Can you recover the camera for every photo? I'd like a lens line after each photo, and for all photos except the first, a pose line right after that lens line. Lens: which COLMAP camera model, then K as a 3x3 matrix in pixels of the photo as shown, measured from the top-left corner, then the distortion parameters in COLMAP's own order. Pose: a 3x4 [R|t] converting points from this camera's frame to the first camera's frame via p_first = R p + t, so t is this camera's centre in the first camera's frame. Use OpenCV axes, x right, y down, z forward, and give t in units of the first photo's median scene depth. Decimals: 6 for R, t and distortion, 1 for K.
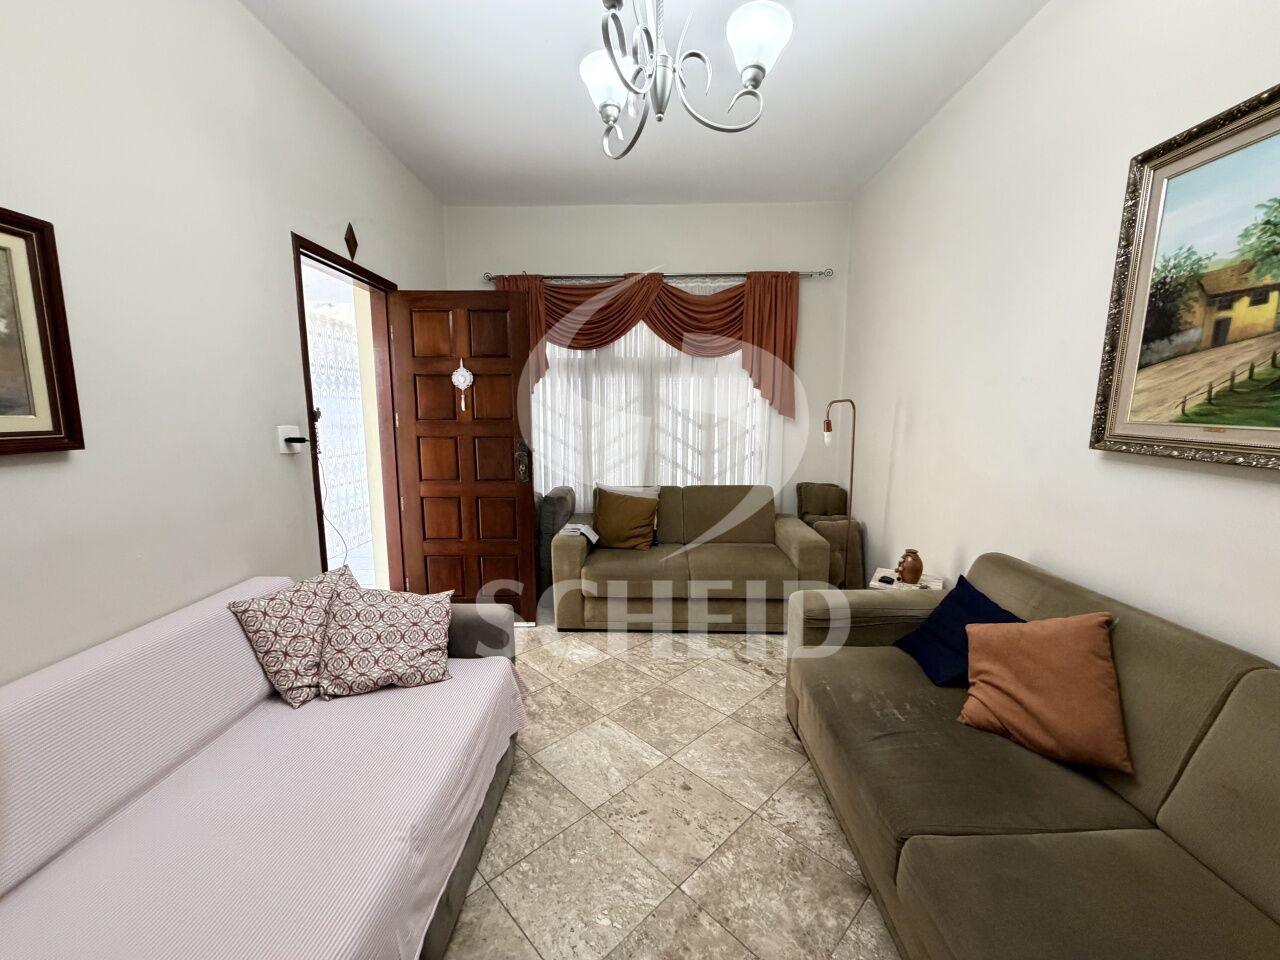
lens RADIAL K [[512.7, 0, 636.4], [0, 512.7, 482.0], [0, 0, 1]] dist [0.002800, 0.000587]
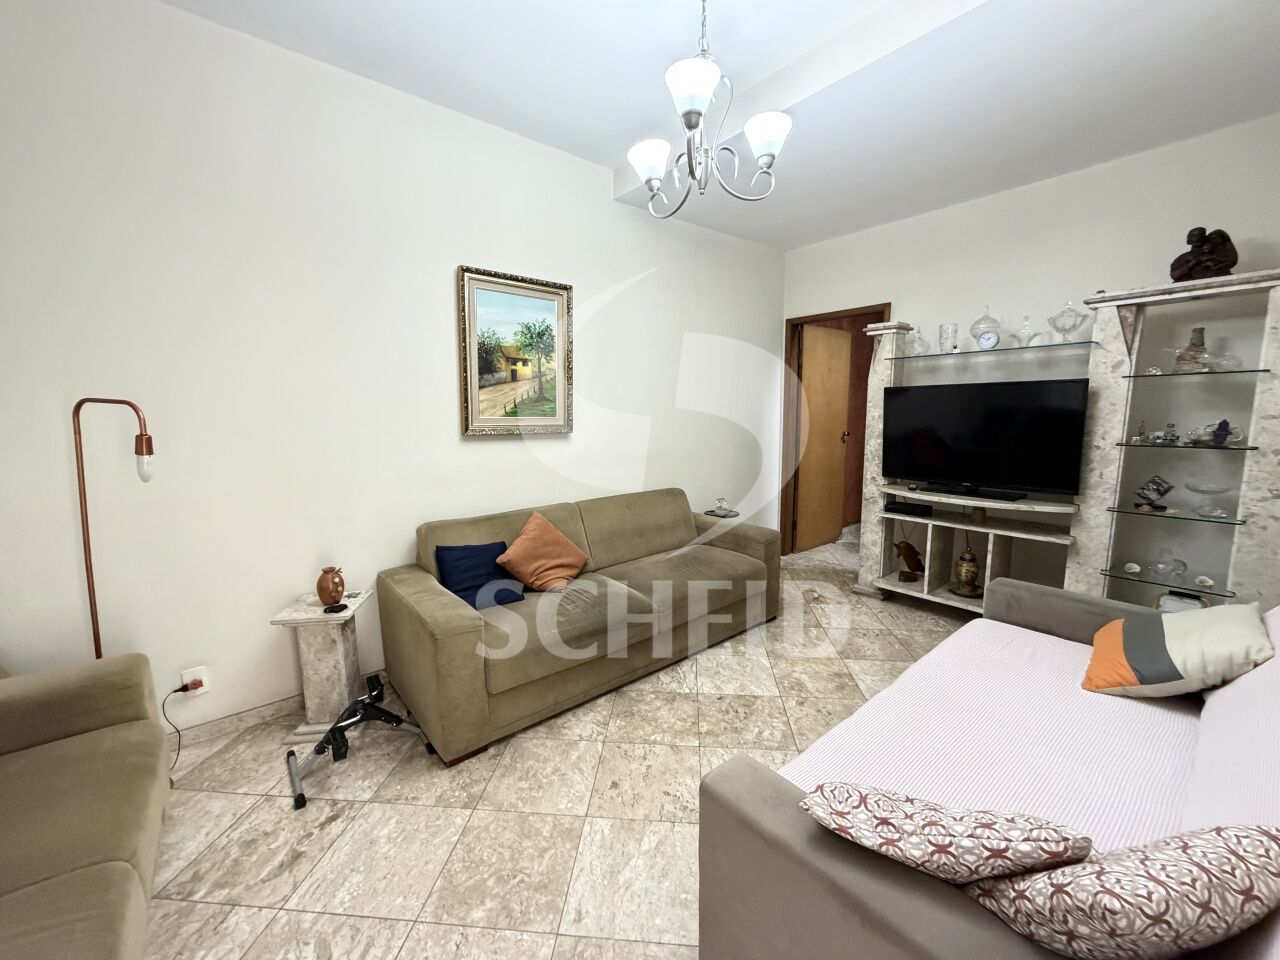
lens RADIAL K [[512.7, 0, 636.8], [0, 512.7, 480.3], [0, 0, 1]] dist [0.002800, 0.000587]
pose [[-0.650986, -0.097584, 0.752791, -0.812475], [0.121283, 0.965591, 0.230051, -0.268066], [-0.749338, 0.241061, -0.616752, 1.859993]]
